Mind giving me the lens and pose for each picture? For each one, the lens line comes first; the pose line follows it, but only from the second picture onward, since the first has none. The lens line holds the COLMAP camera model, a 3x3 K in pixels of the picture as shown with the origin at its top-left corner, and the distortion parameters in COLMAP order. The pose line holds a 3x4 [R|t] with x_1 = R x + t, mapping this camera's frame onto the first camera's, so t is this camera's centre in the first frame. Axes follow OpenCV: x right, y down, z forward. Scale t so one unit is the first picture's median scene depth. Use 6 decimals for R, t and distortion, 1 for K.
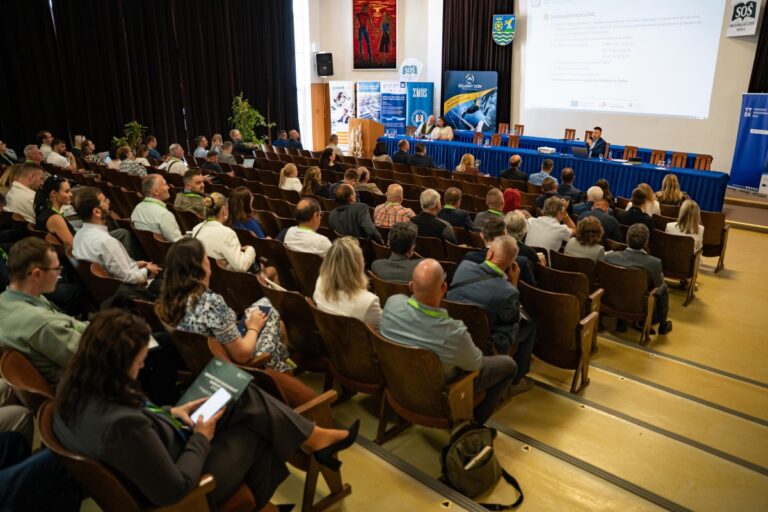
lens RADIAL K [[649.1, 0, 384.0], [0, 649.1, 256.0], [0, 0, 1]] dist [-0.145016, 0.001244]
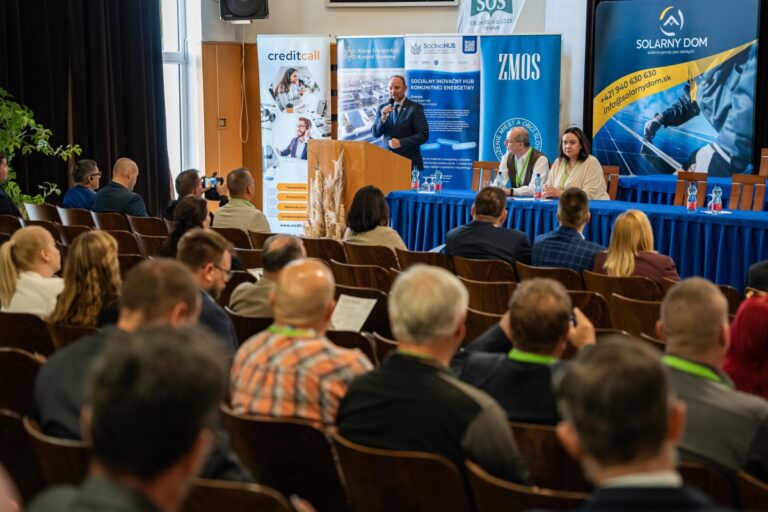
lens RADIAL K [[1699.0, 0, 384.0], [0, 1699.0, 256.0], [0, 0, 1]] dist [0.468314, -0.012194]
pose [[0.998469, 0.007230, -0.054848, 0.034866], [-0.016839, 0.984099, -0.176822, 0.004536], [0.052698, 0.177475, 0.982713, 0.127623]]
